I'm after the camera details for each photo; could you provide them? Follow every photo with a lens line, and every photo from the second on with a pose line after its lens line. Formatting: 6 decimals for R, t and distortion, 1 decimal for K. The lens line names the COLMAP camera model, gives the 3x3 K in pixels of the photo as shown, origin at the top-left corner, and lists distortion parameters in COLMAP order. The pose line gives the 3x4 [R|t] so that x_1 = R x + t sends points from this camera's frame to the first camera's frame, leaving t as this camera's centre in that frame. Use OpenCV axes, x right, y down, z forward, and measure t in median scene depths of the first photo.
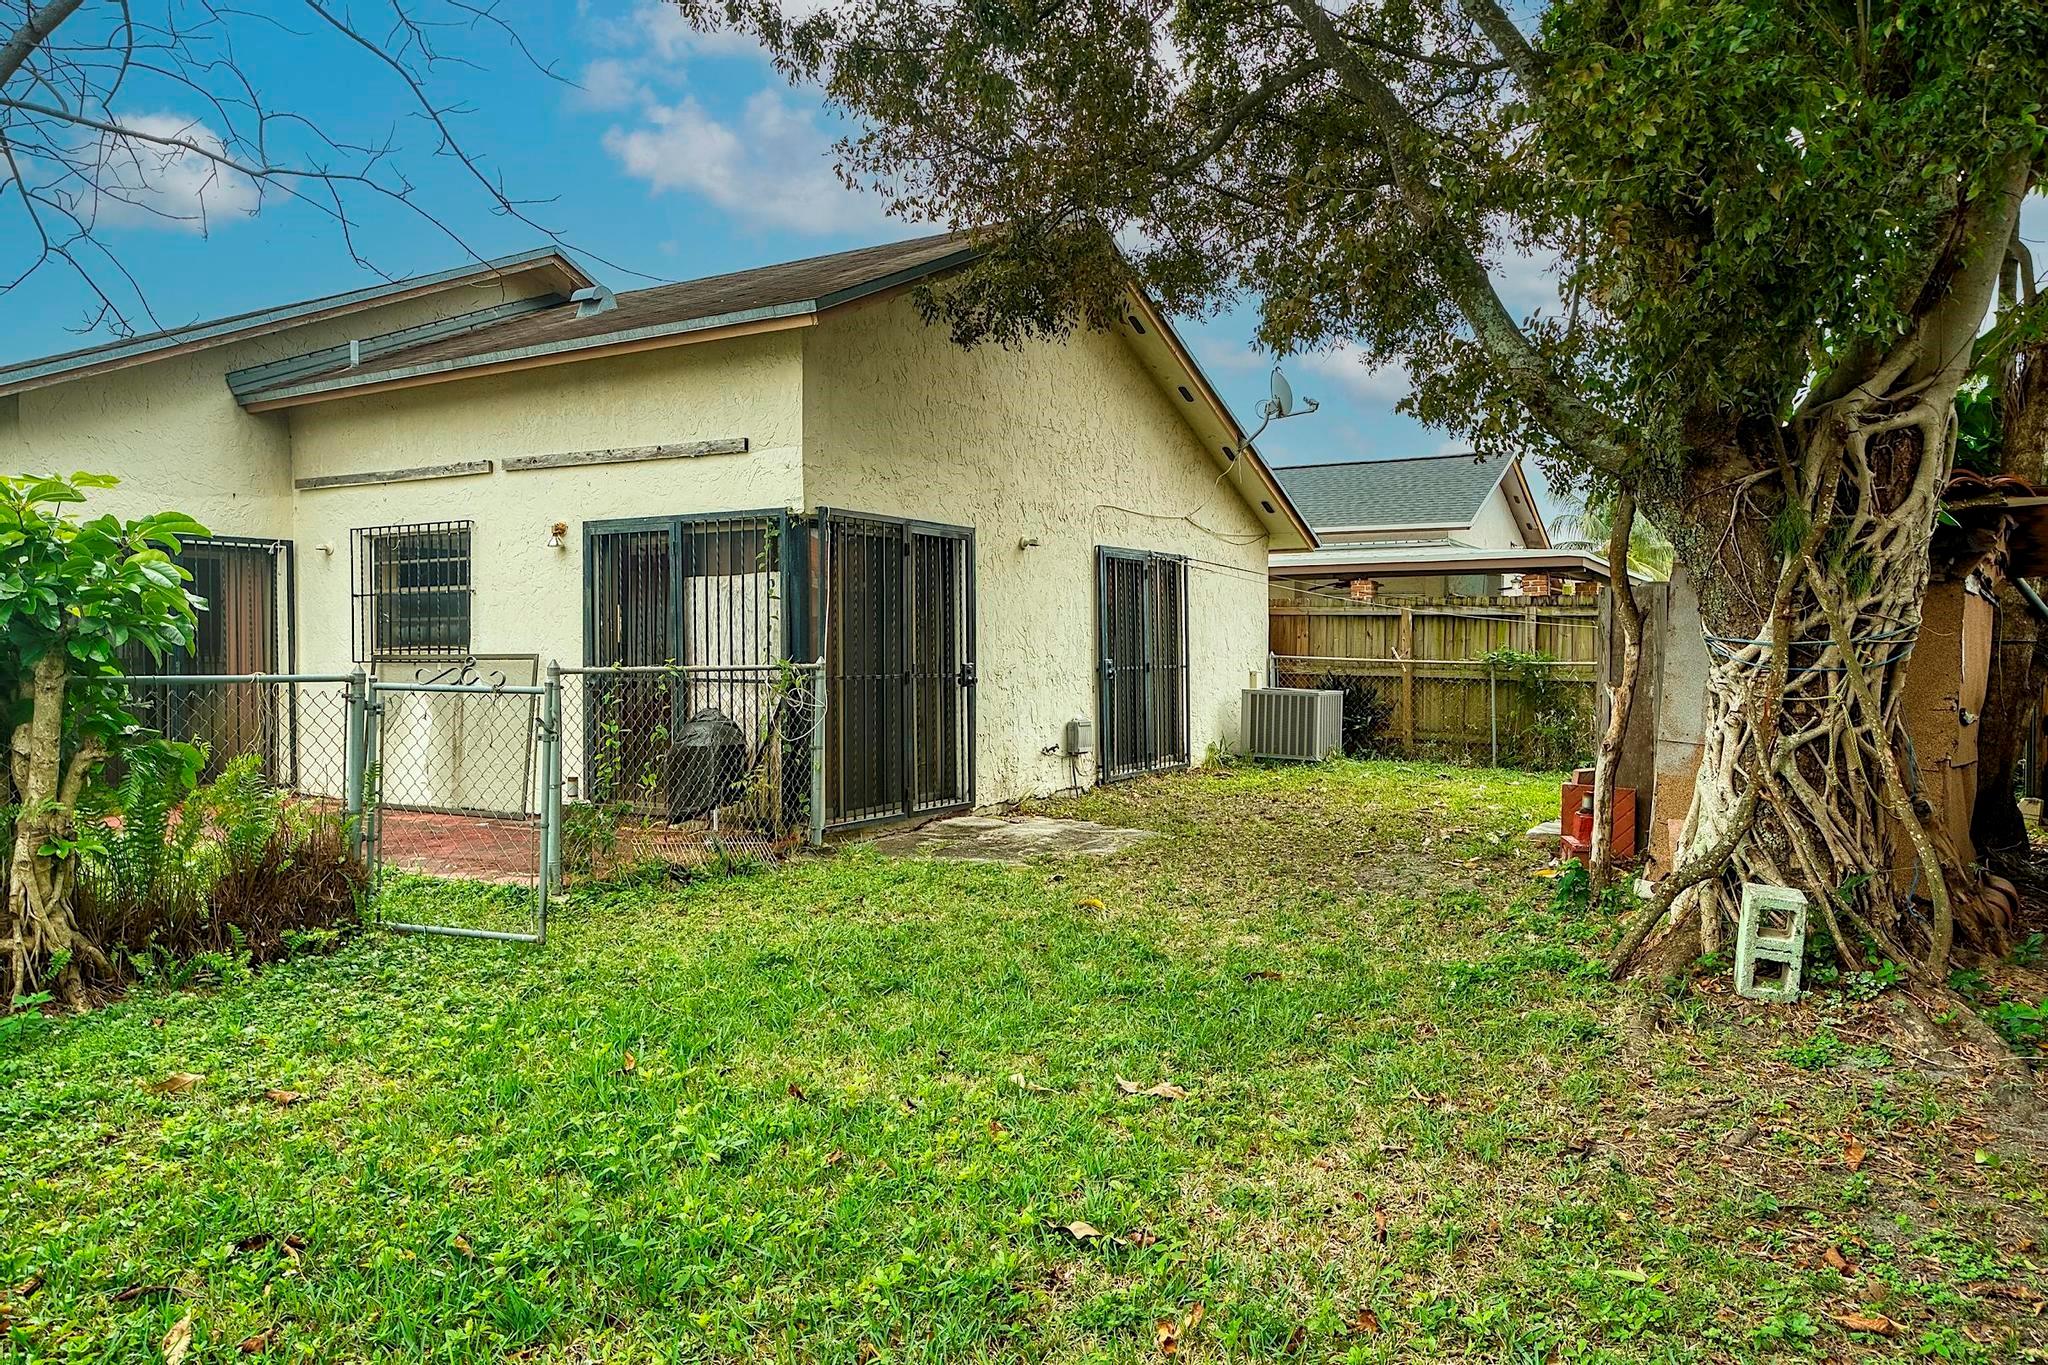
lens RADIAL K [[1415.5, 0, 1024.0], [0, 1415.5, 673.9], [0, 0, 1]] dist [0.008861, 0.003424]
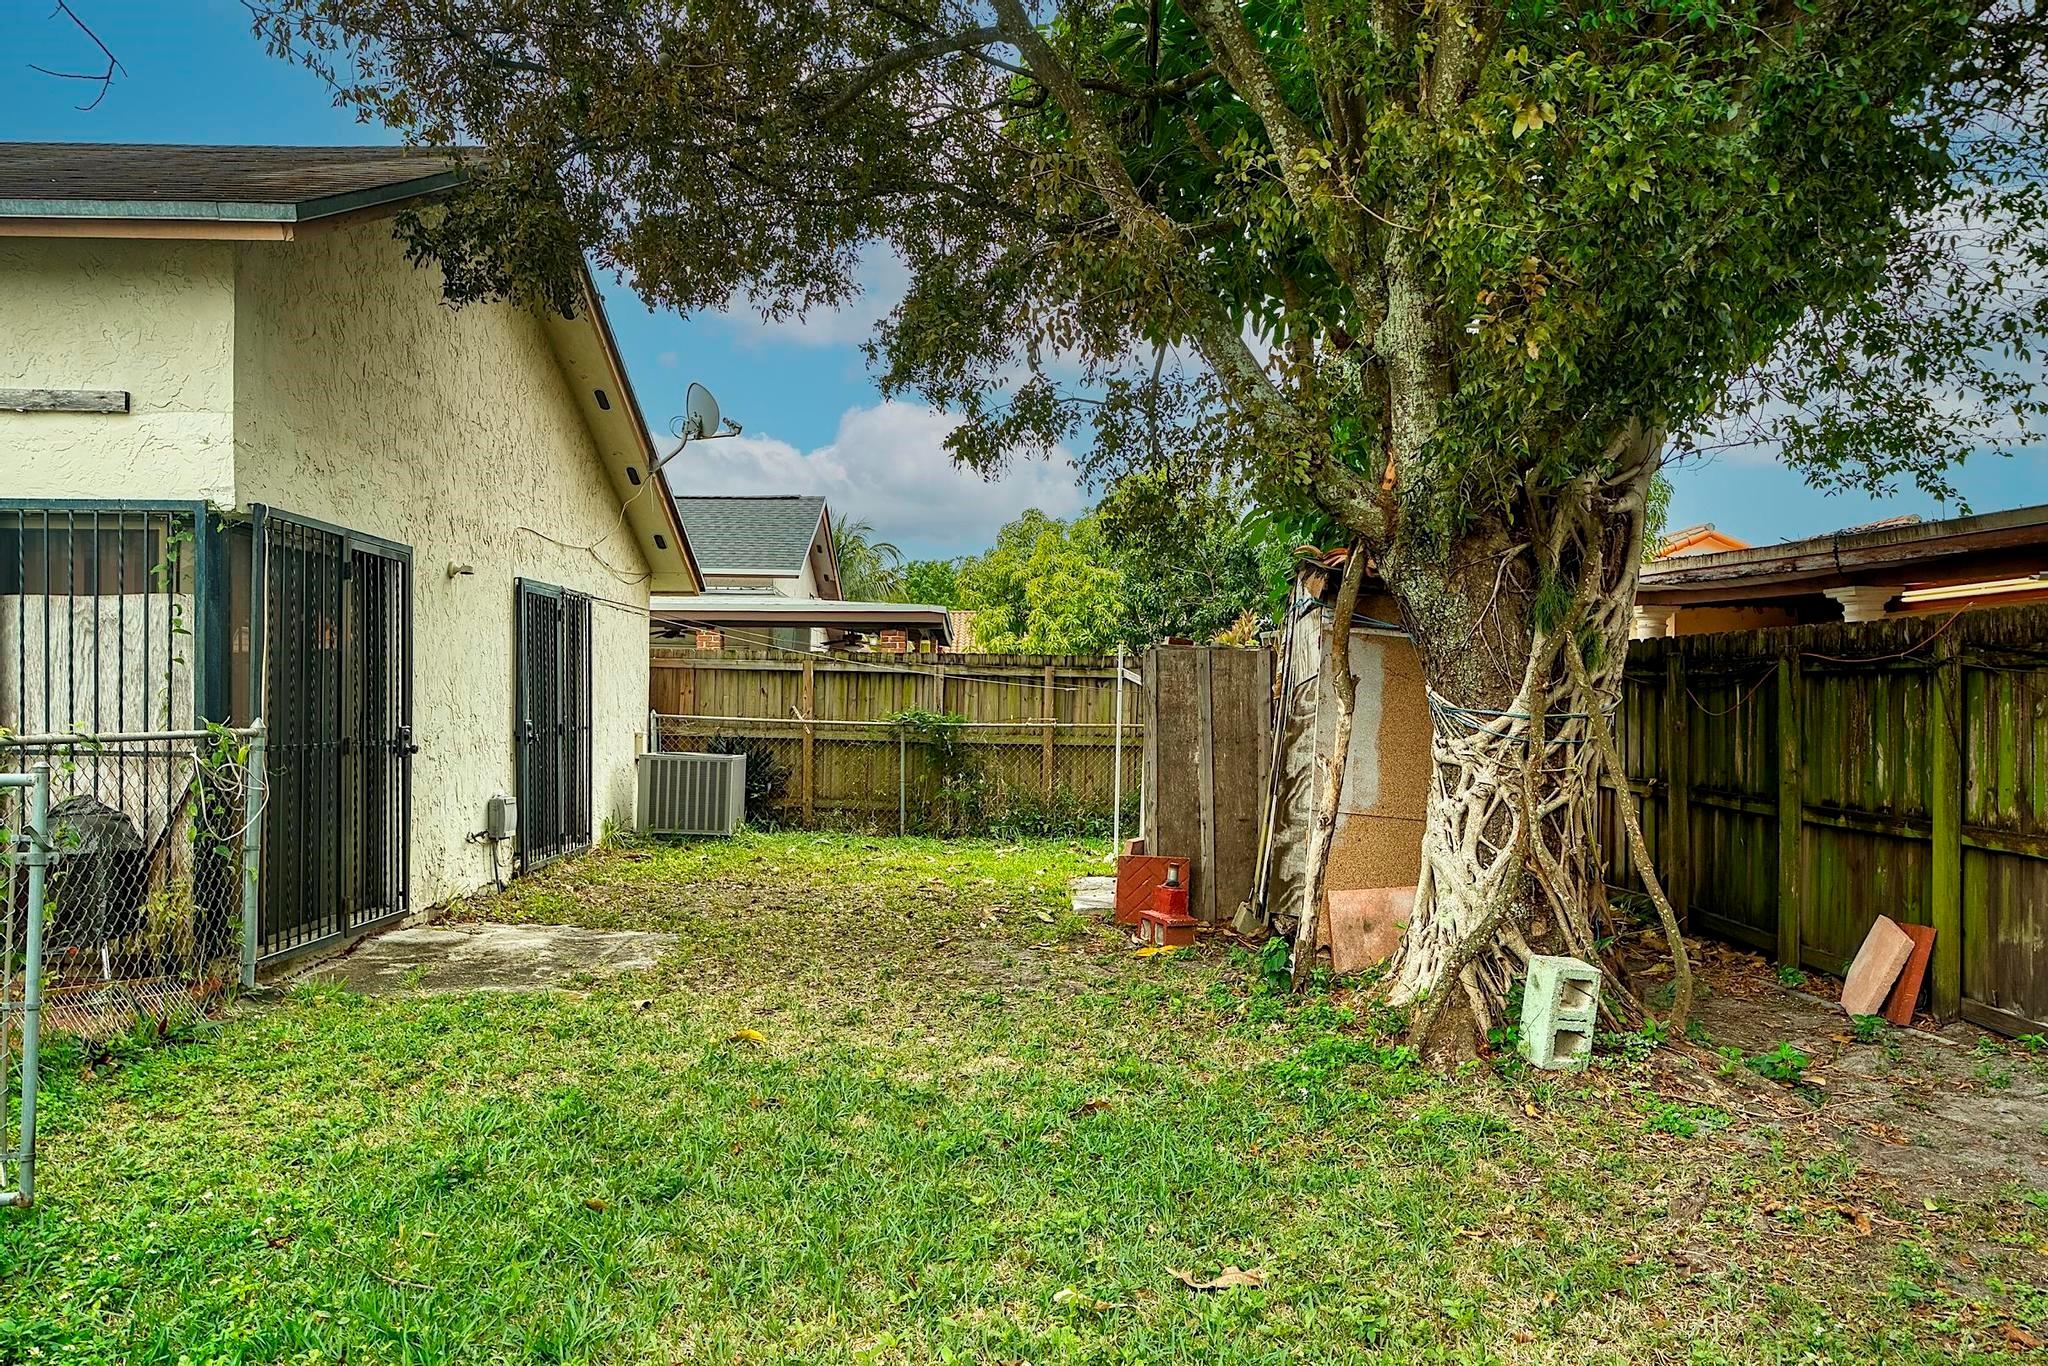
lens RADIAL K [[1534.3, 0, 1021.7], [0, 1534.3, 745.7], [0, 0, 1]] dist [0.006571, 0.006968]
pose [[0.854452, -0.004693, 0.519509, -0.186878], [-0.000907, 0.999944, 0.010523, -0.006111], [-0.519530, -0.009463, 0.854400, 0.134364]]
